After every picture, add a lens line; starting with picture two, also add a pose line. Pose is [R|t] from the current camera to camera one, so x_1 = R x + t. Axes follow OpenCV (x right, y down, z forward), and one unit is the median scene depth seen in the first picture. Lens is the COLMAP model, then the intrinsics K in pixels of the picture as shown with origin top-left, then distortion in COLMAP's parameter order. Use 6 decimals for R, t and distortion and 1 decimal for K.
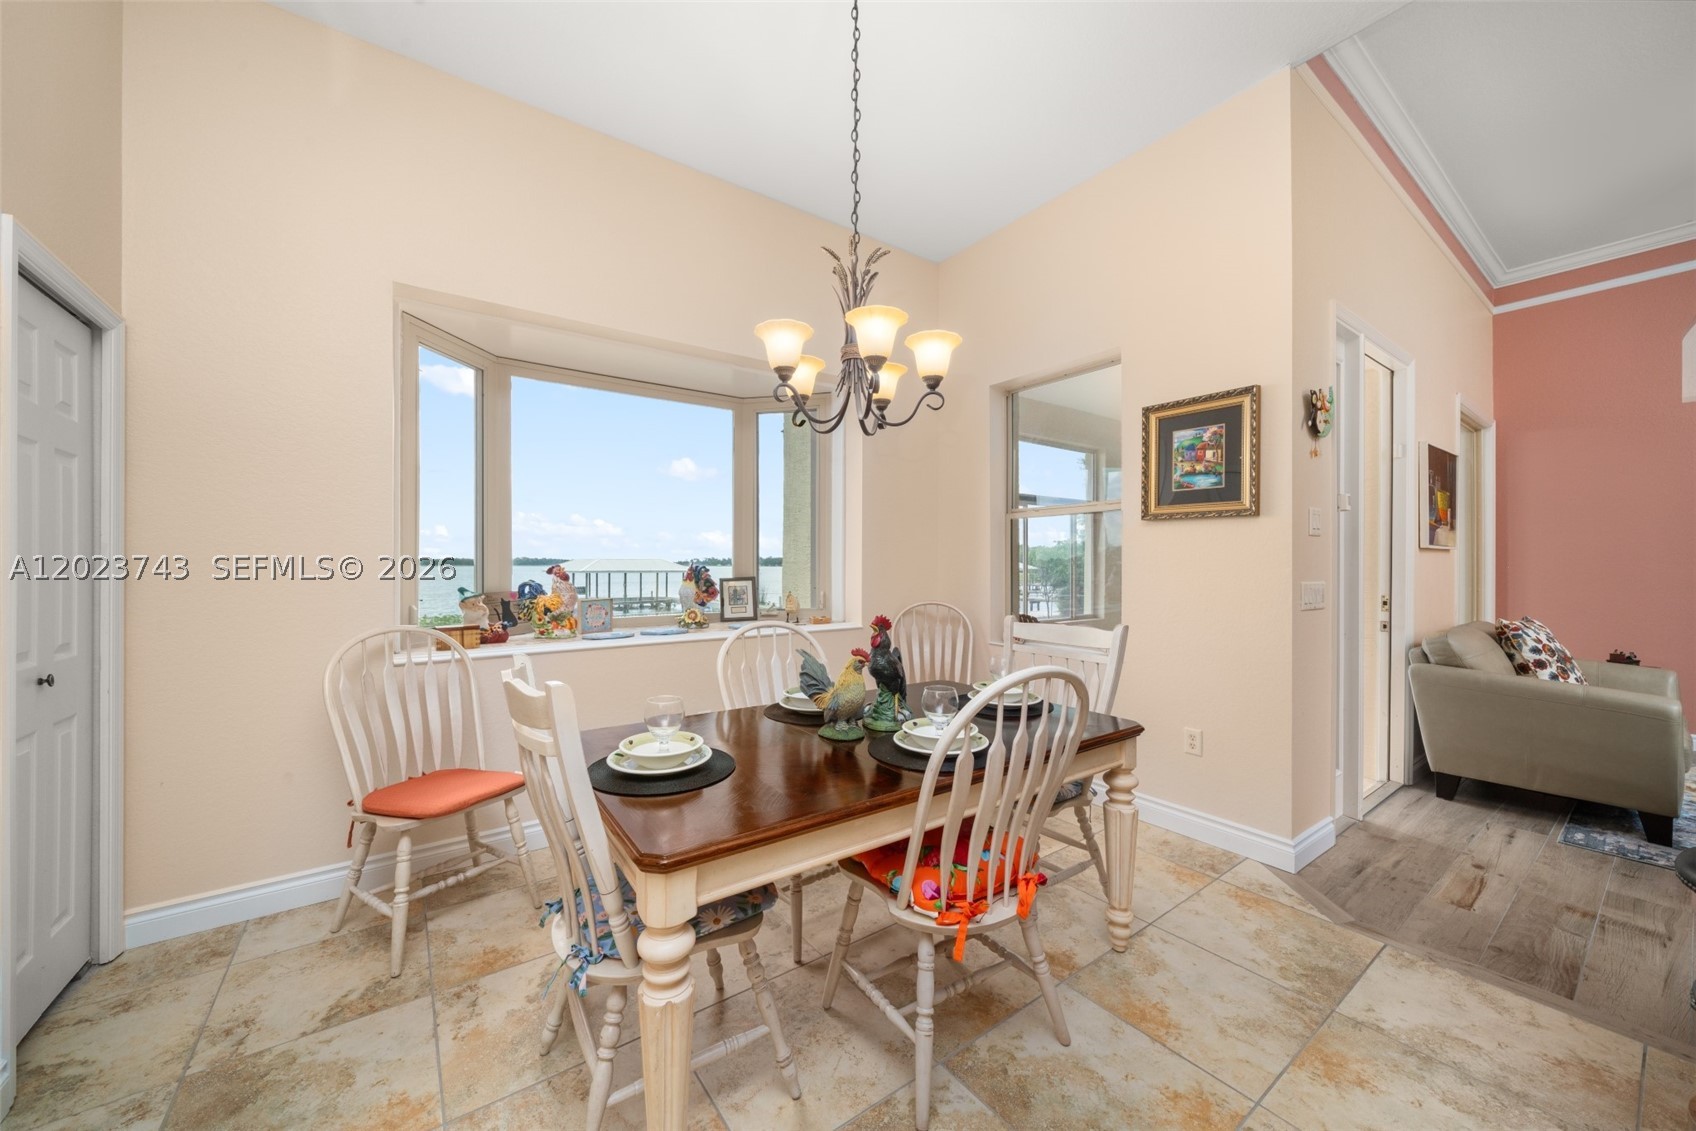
lens RADIAL K [[625.8, 0, 843.9], [0, 625.8, 565.6], [0, 0, 1]] dist [-0.005835, 0.001135]
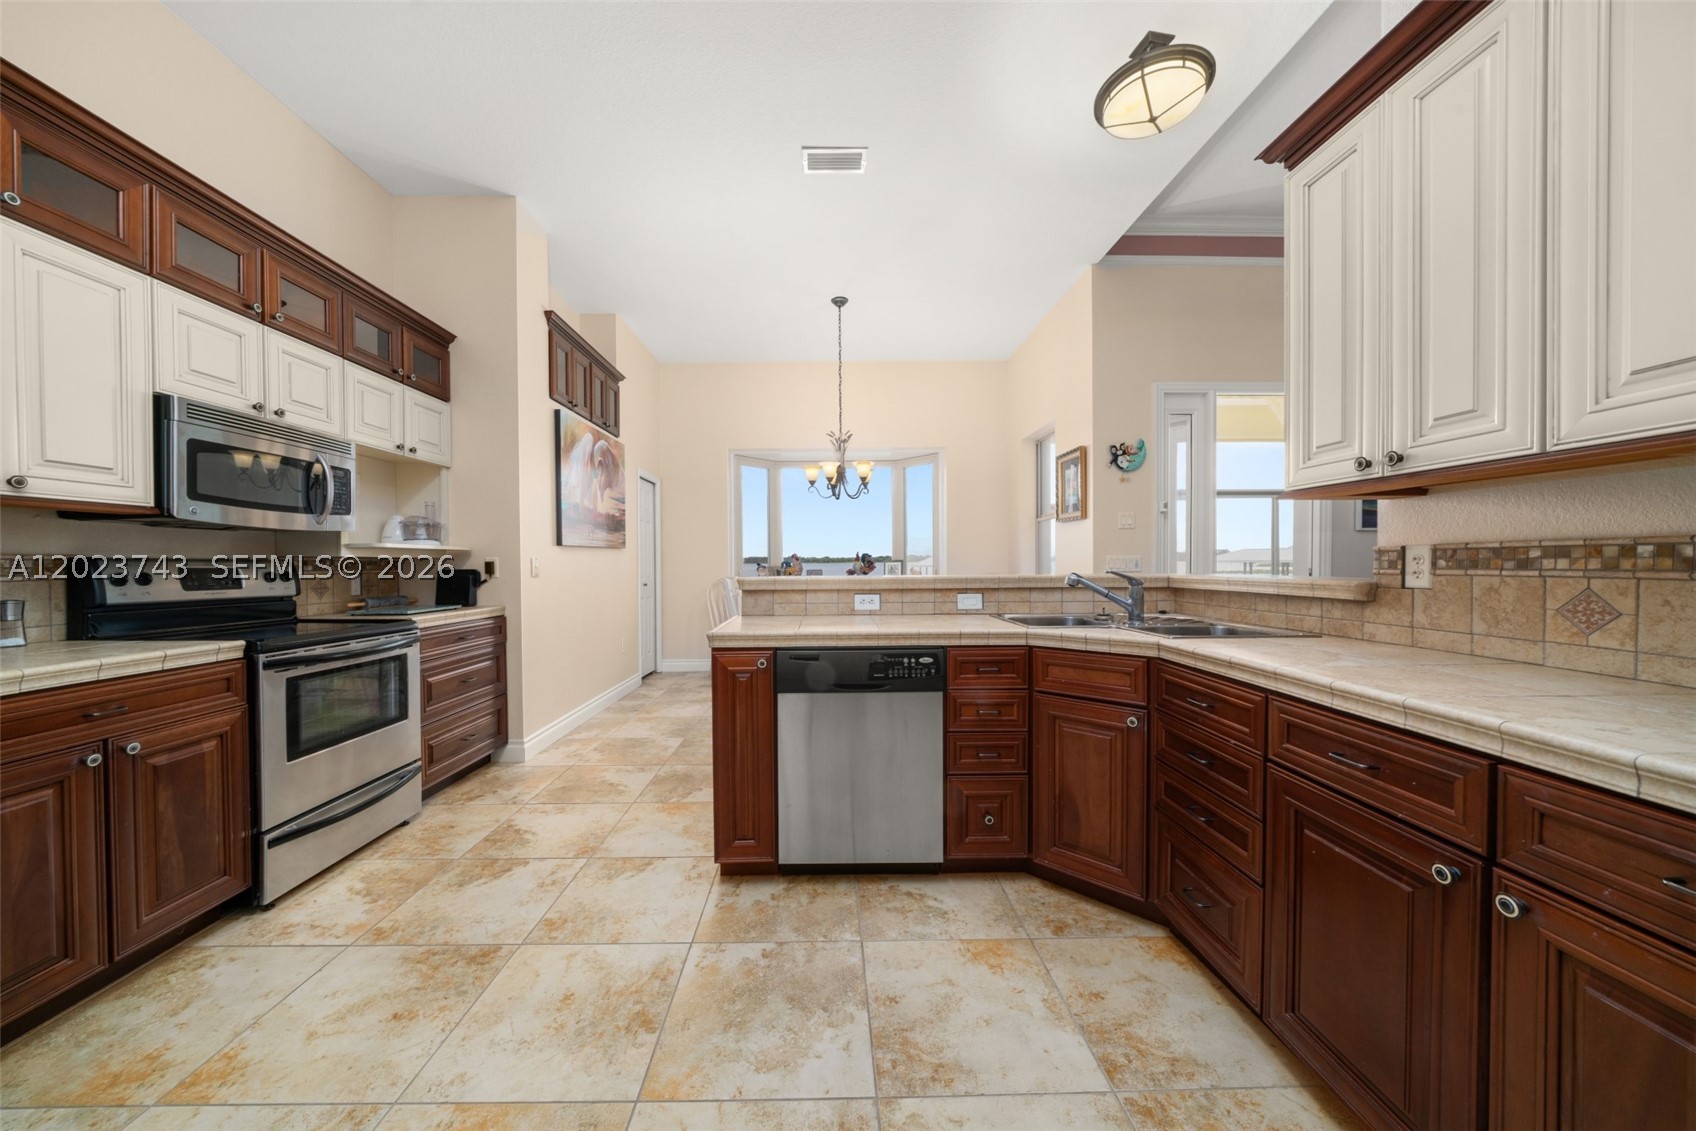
lens RADIAL K [[590.4, 0, 832.1], [0, 590.4, 572.3], [0, 0, 1]] dist [-0.005914, 0.000112]
pose [[0.818566, 0.003030, -0.574405, 0.923637], [0.005495, 0.999899, 0.013106, 0.041729], [0.574386, -0.013884, 0.818467, -0.702211]]
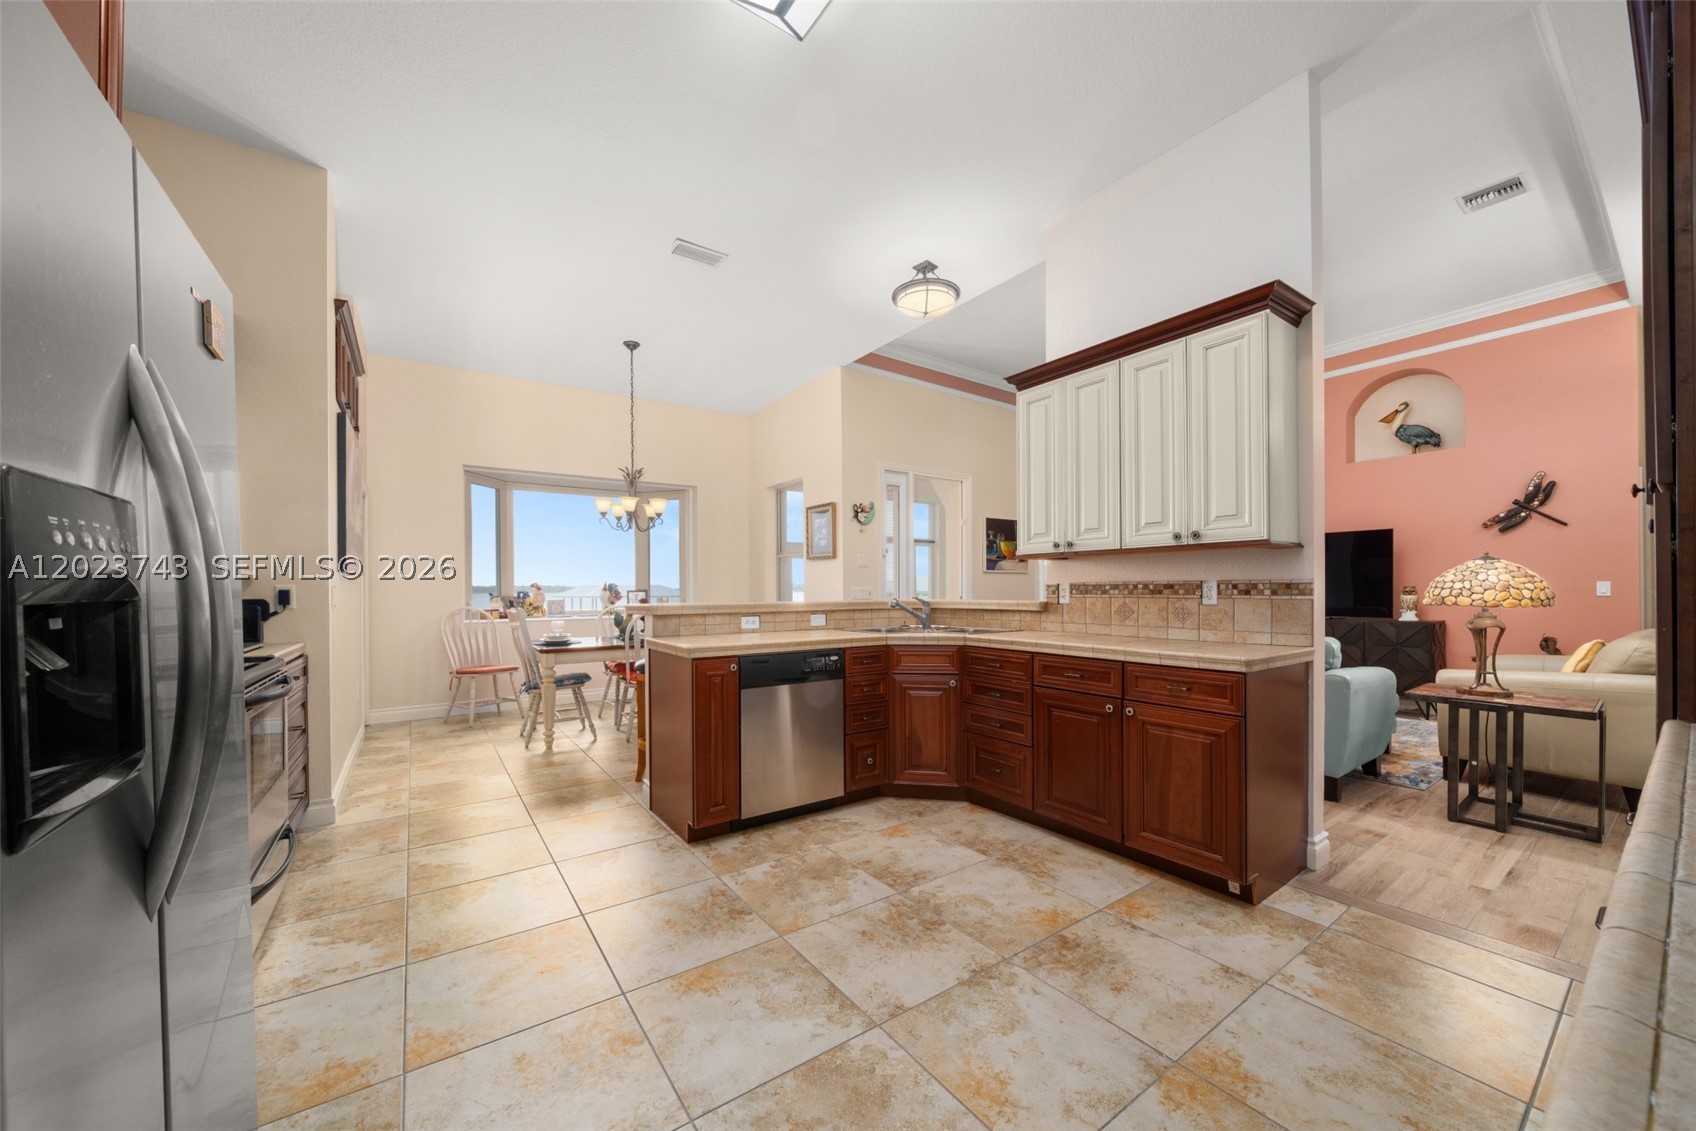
lens RADIAL K [[625.8, 0, 846.1], [0, 625.8, 591.4], [0, 0, 1]] dist [-0.005835, 0.001135]
pose [[0.999975, -0.006248, -0.003444, 0.631228], [0.006241, 0.999979, -0.001808, 0.042240], [0.003455, 0.001787, 0.999992, -1.165546]]
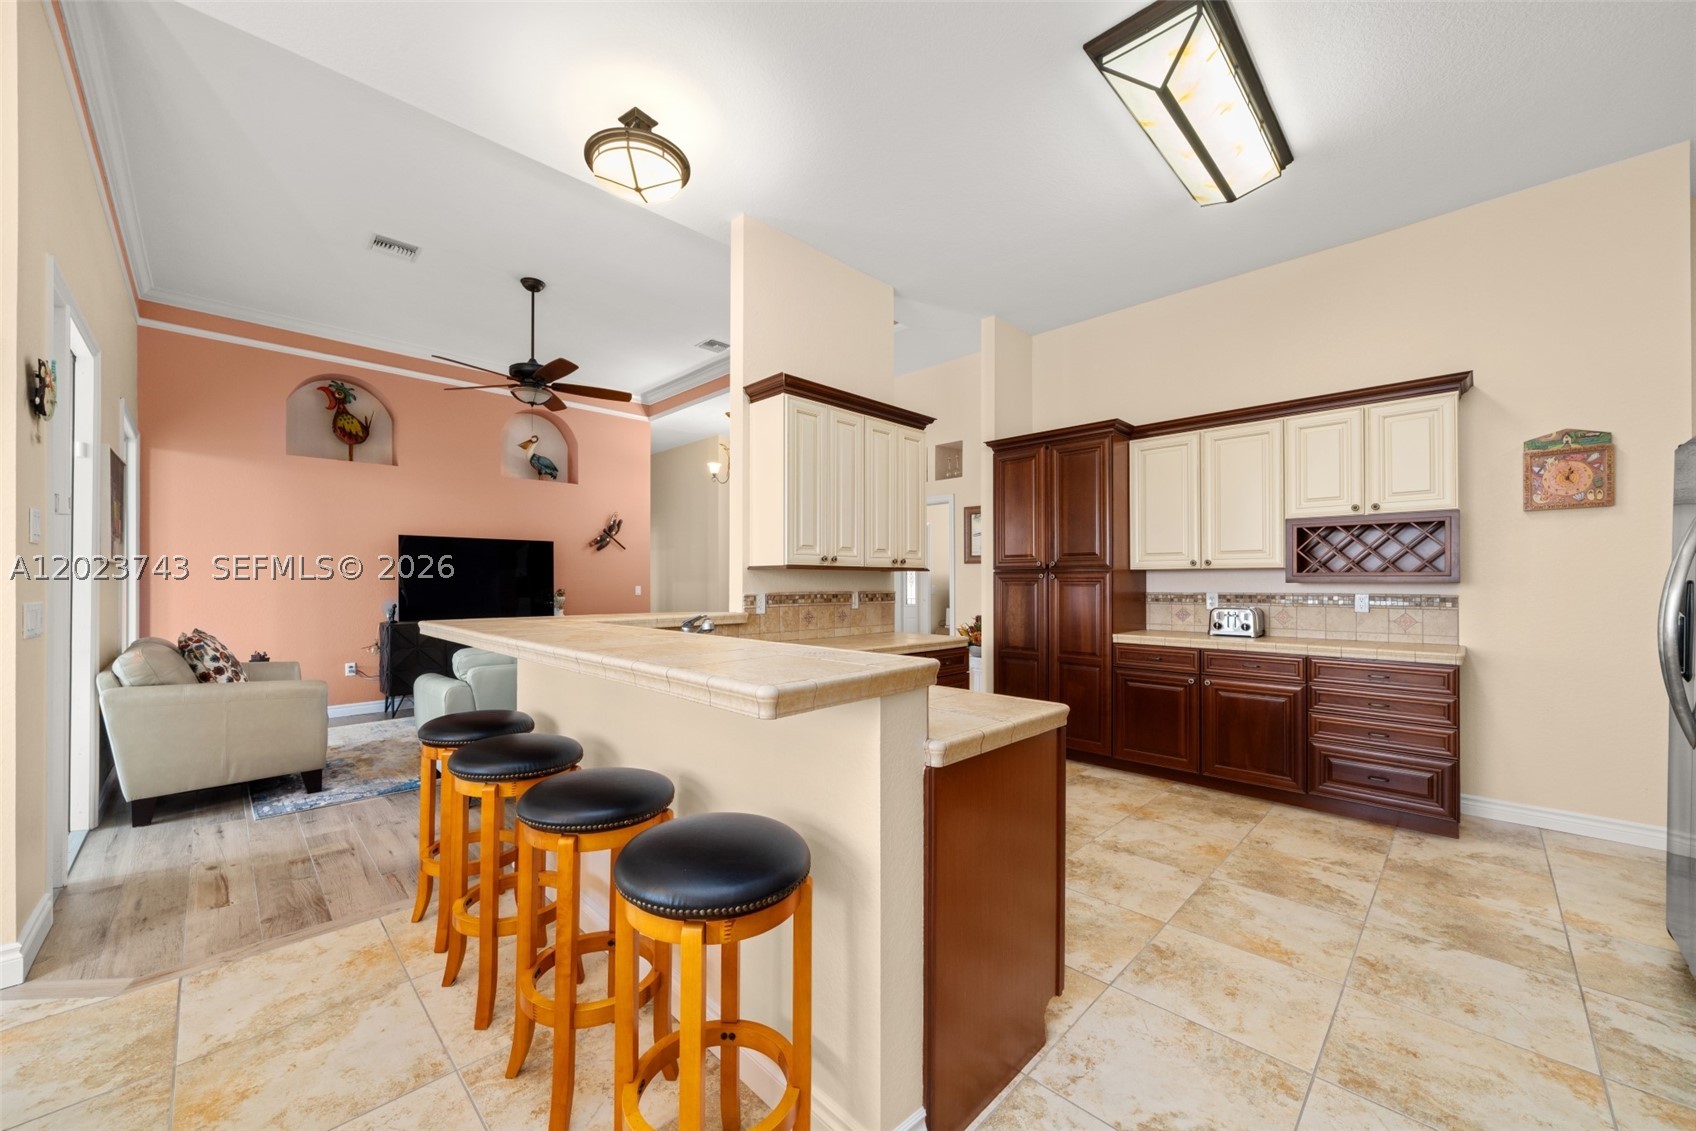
lens RADIAL K [[625.8, 0, 843.5], [0, 625.8, 578.1], [0, 0, 1]] dist [-0.005835, 0.001135]
pose [[-0.165273, 0.003112, 0.986243, -0.180704], [0.001374, 0.999995, -0.002925, 0.000096], [-0.986247, 0.000872, -0.165276, 0.116720]]
